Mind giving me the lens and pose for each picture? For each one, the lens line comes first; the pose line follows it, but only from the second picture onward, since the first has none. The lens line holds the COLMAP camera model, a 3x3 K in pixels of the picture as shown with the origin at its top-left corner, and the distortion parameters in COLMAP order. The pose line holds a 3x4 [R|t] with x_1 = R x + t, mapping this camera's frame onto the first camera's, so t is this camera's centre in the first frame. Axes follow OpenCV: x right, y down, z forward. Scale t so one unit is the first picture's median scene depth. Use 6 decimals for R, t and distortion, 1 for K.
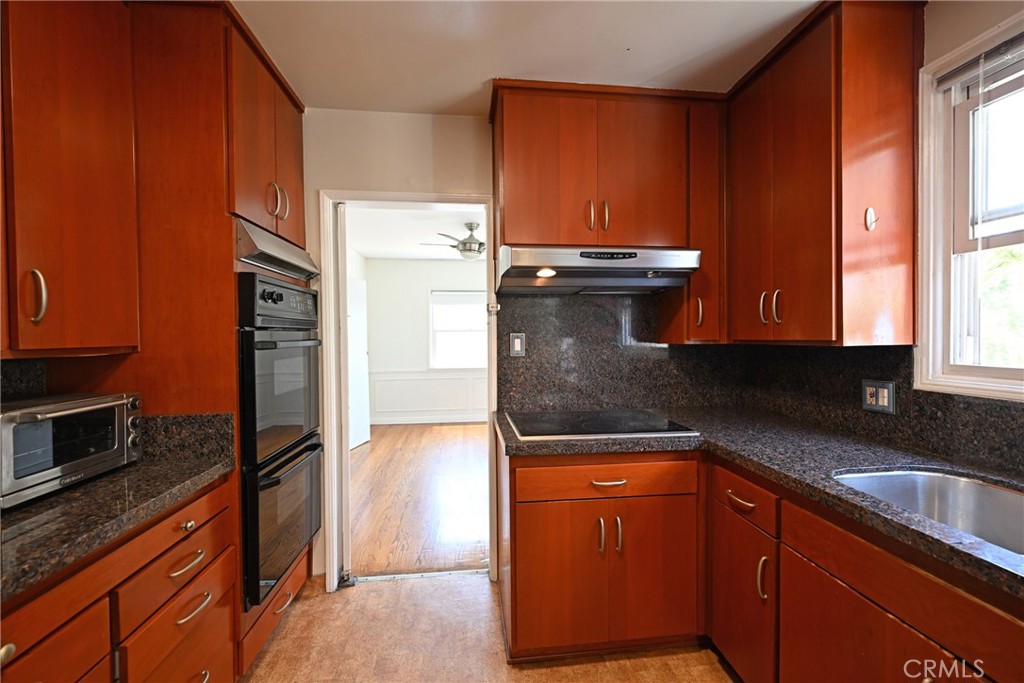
lens RADIAL K [[402.9, 0, 512.6], [0, 402.9, 340.9], [0, 0, 1]] dist [0.001692, -0.000003]
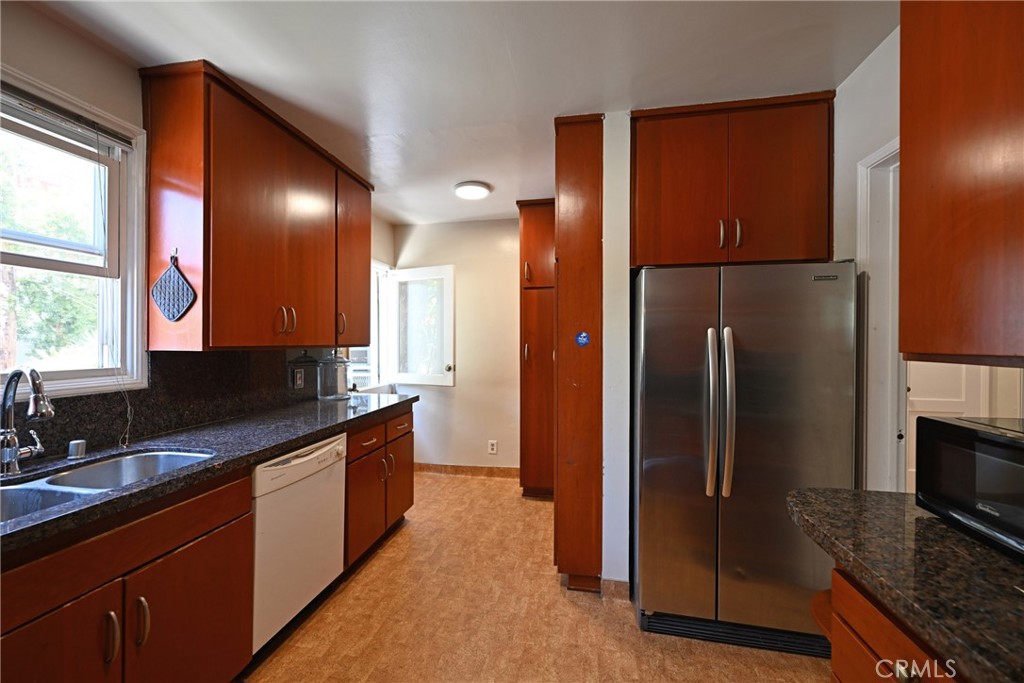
lens RADIAL K [[402.9, 0, 510.2], [0, 402.9, 340.6], [0, 0, 1]] dist [0.001692, -0.000003]
pose [[-0.954683, -0.002156, 0.297616, -0.608077], [0.001959, 0.999907, 0.013527, -0.023624], [-0.297617, 0.013497, -0.954590, 2.012066]]
